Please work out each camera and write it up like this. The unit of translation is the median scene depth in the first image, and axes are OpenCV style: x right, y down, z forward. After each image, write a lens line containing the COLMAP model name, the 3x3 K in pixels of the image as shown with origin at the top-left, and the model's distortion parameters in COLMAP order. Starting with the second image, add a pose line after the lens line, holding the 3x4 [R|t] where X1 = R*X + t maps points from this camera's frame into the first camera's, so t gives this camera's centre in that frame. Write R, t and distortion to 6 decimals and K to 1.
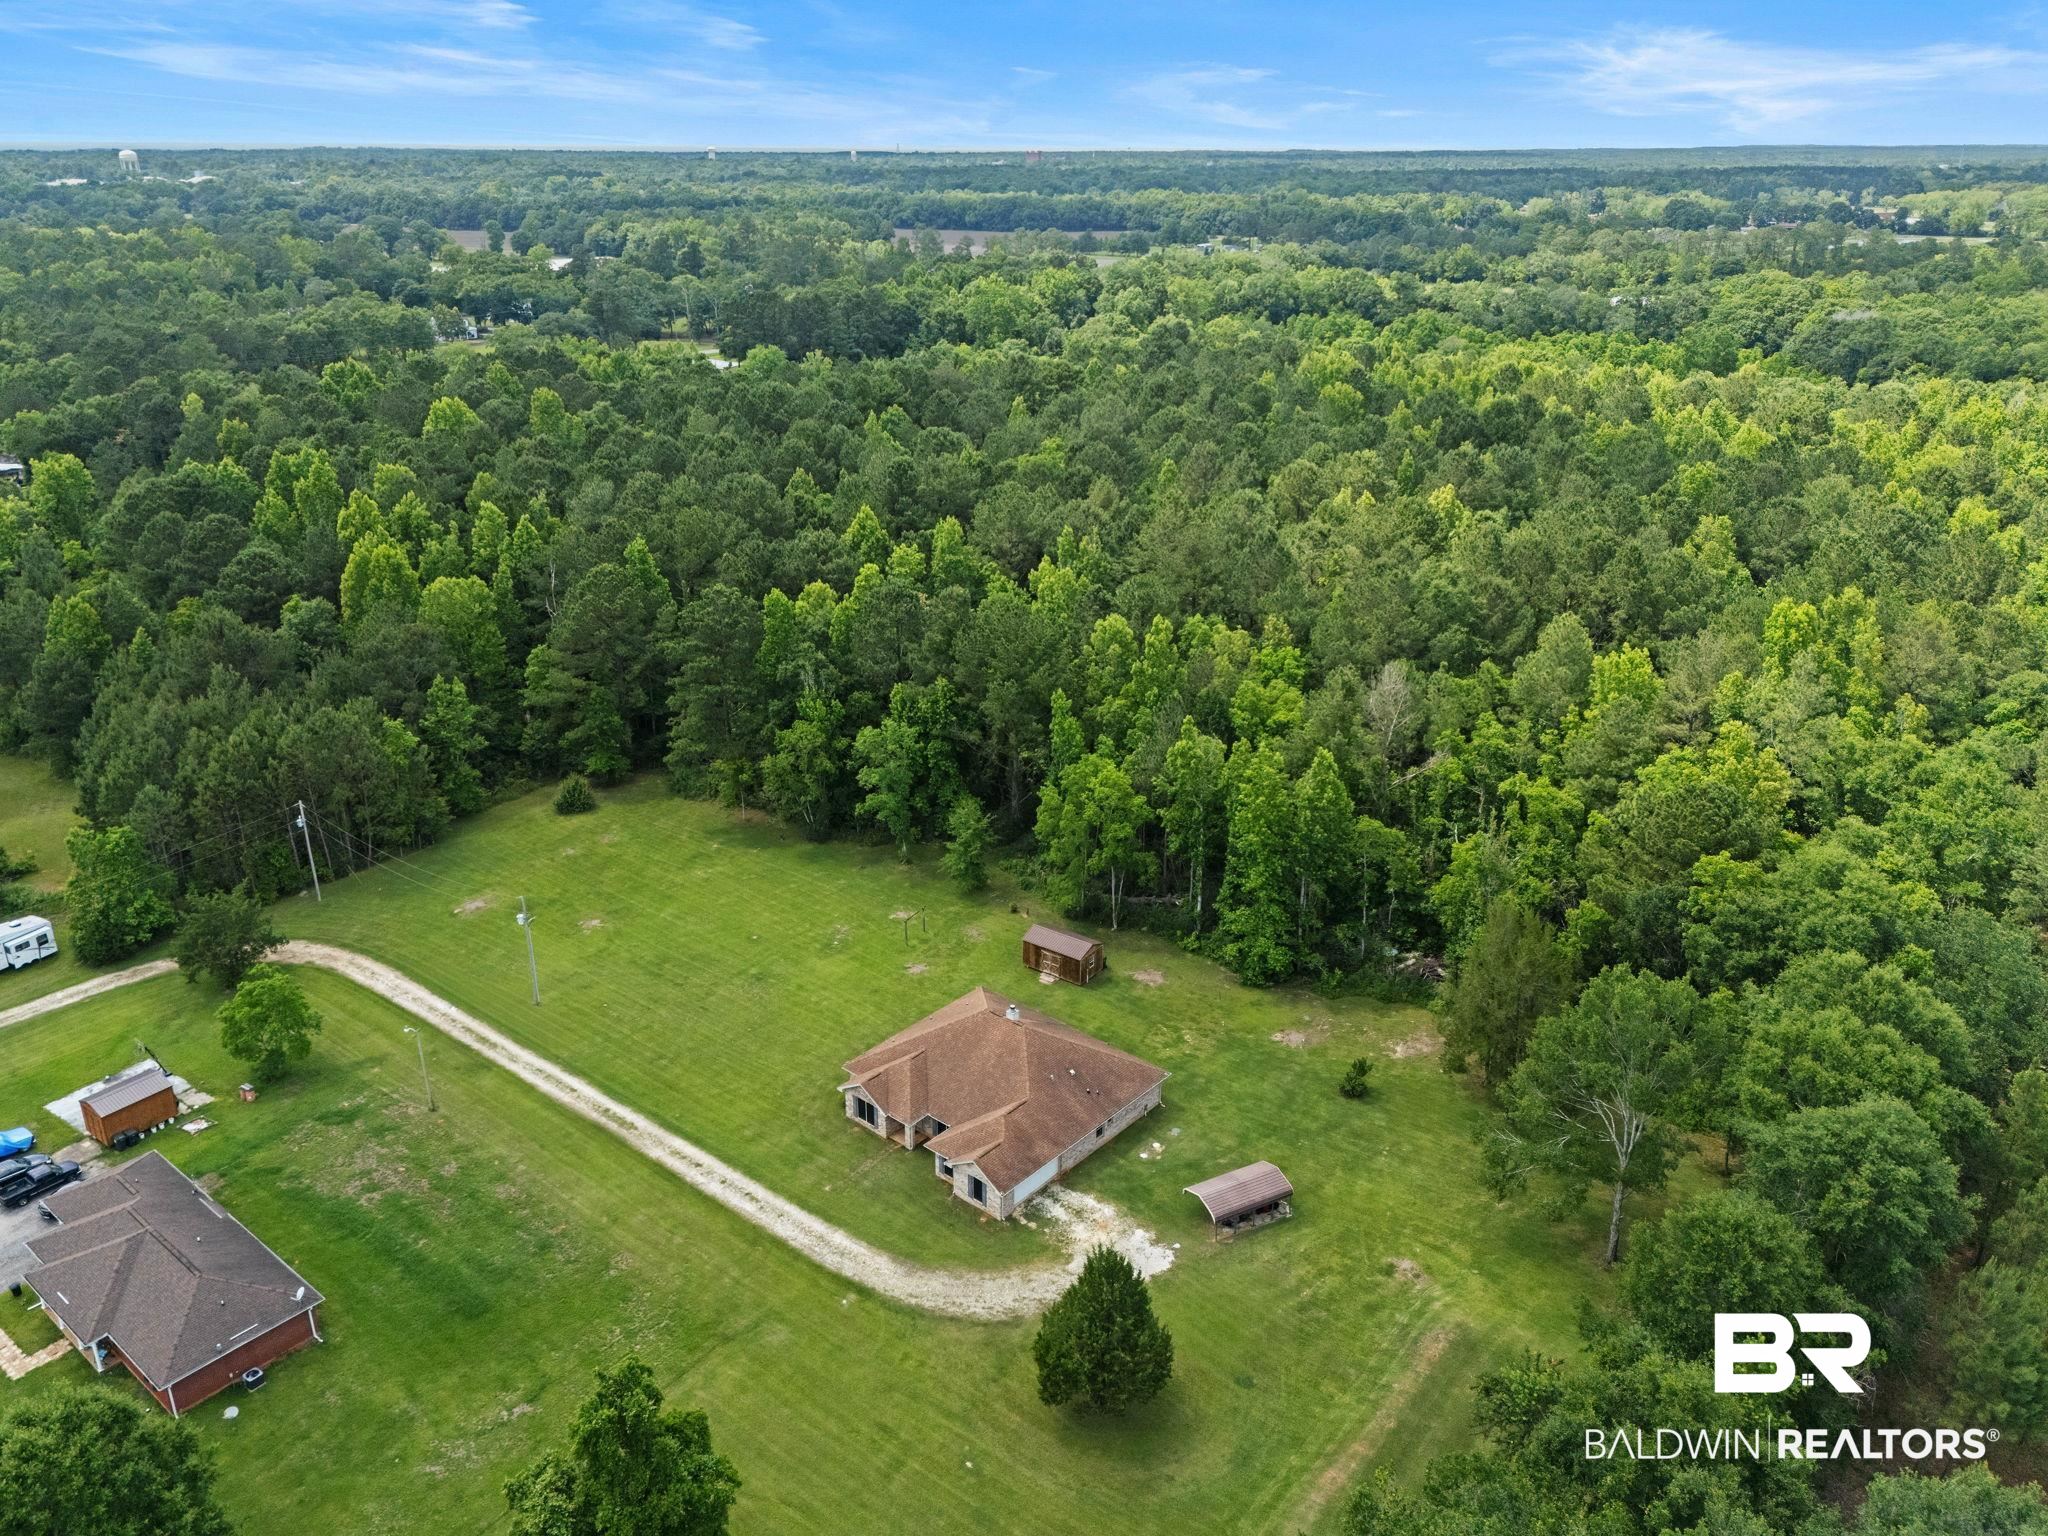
lens RADIAL K [[1470.3, 0, 1025.0], [0, 1470.3, 752.4], [0, 0, 1]] dist [0.057210, -0.048723]
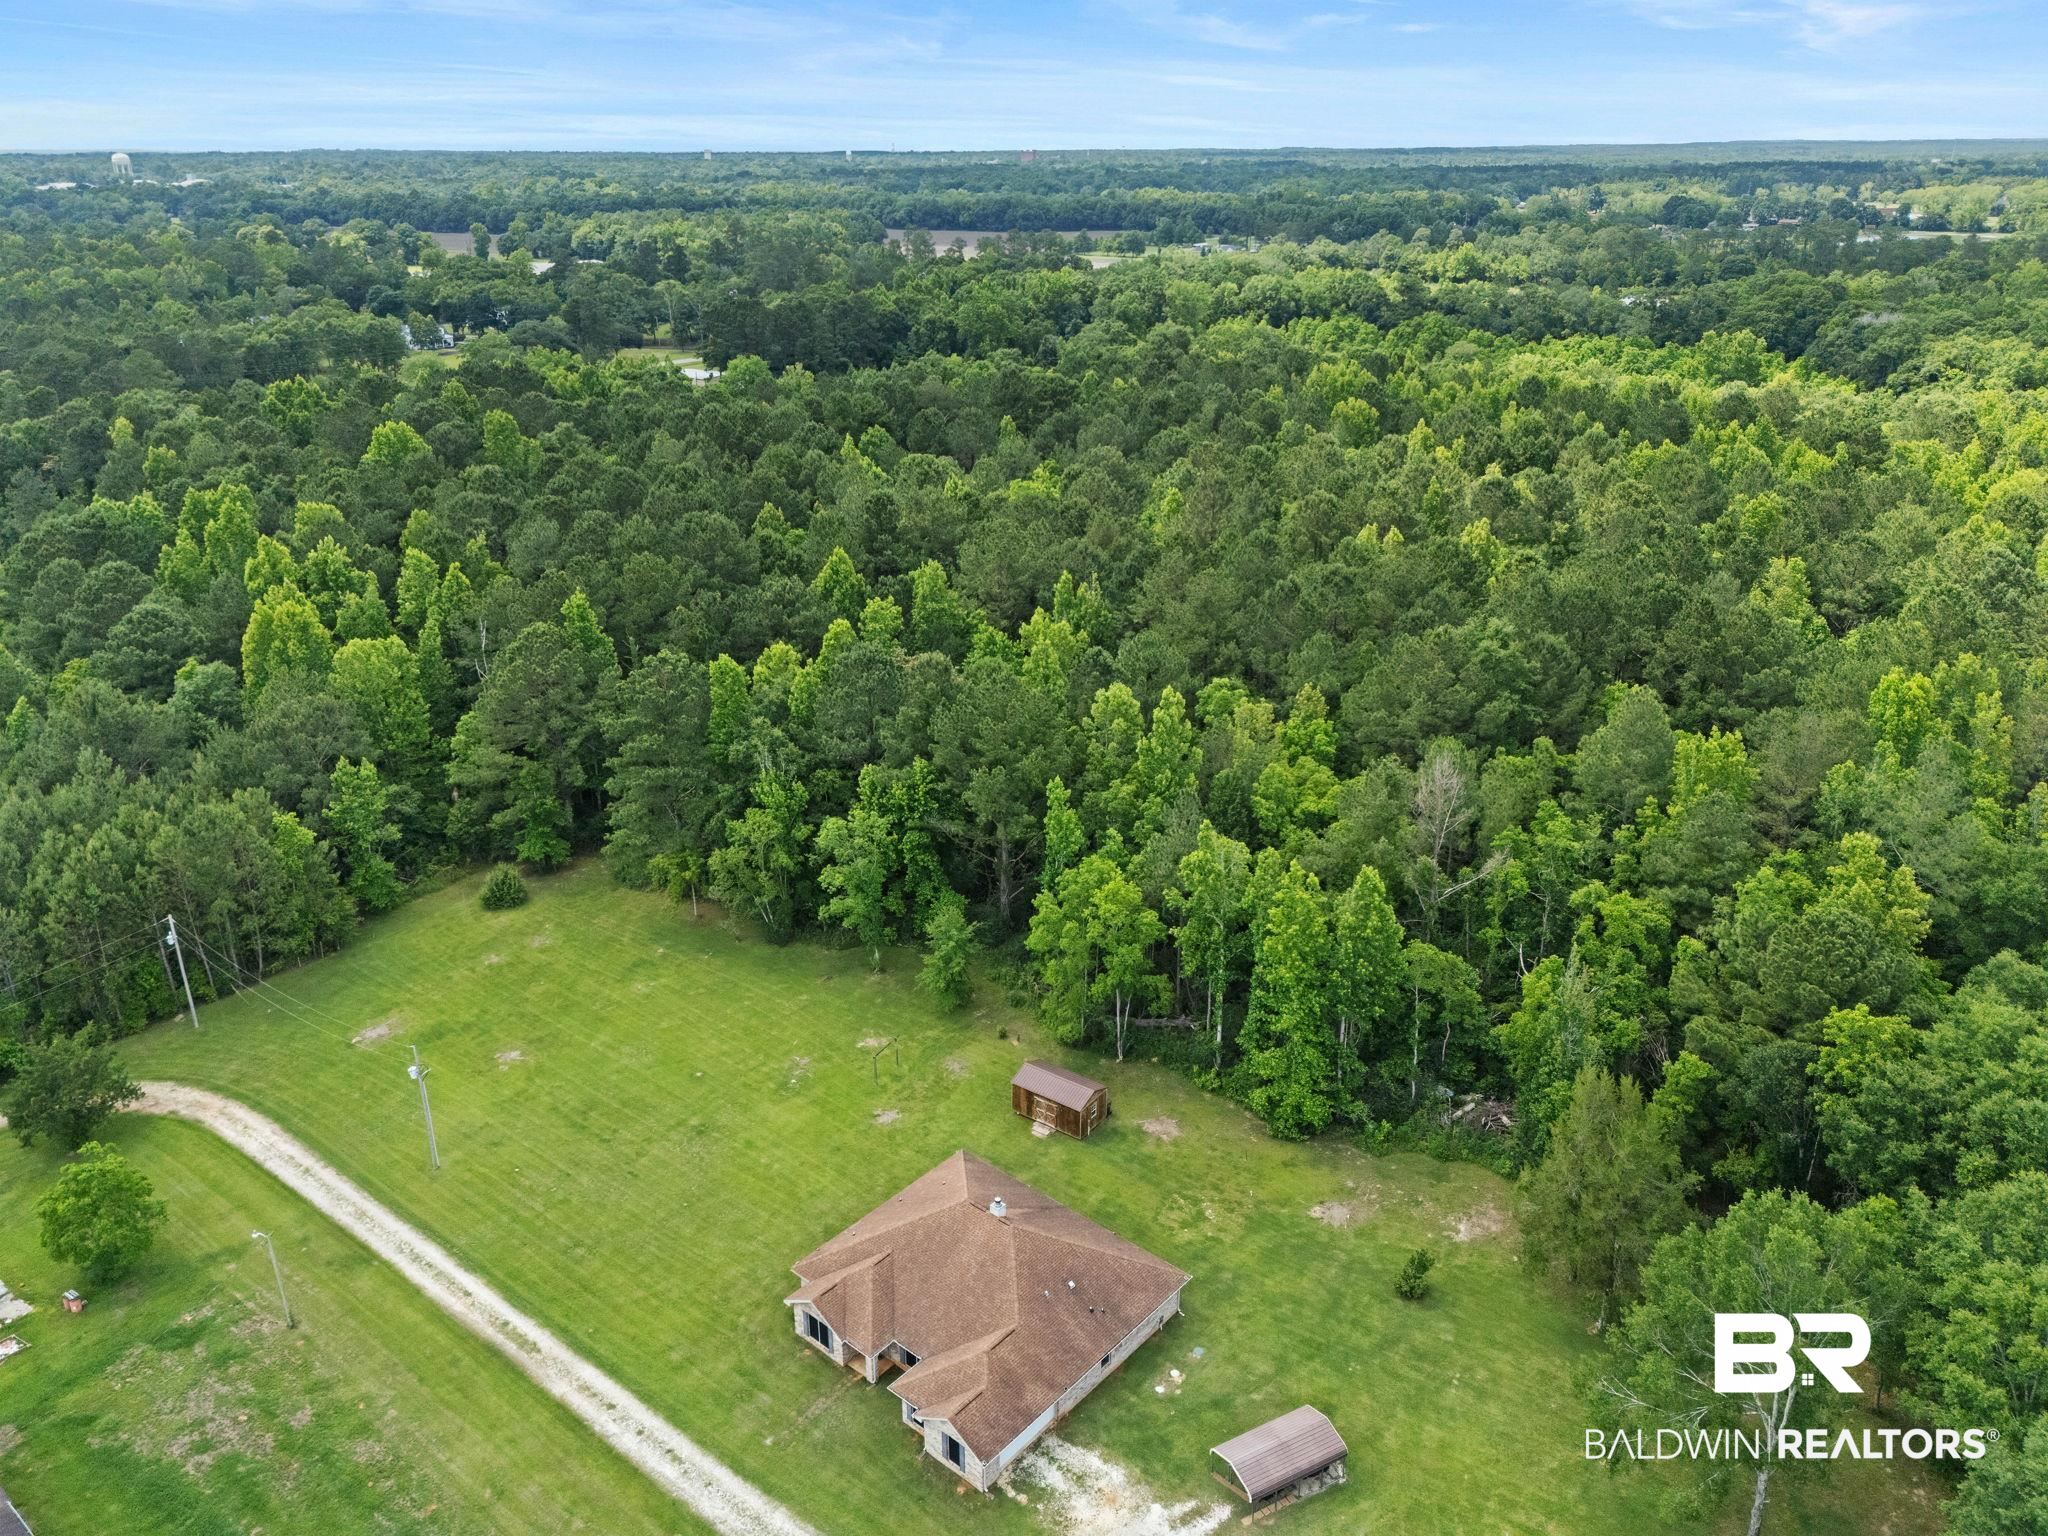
lens RADIAL K [[1470.3, 0, 1018.7], [0, 1470.3, 753.6], [0, 0, 1]] dist [0.057210, -0.048723]
pose [[0.999991, -0.003888, -0.001883, 0.004332], [0.003890, 0.999991, 0.001399, -0.059376], [0.001878, -0.001406, 0.999997, 0.138790]]
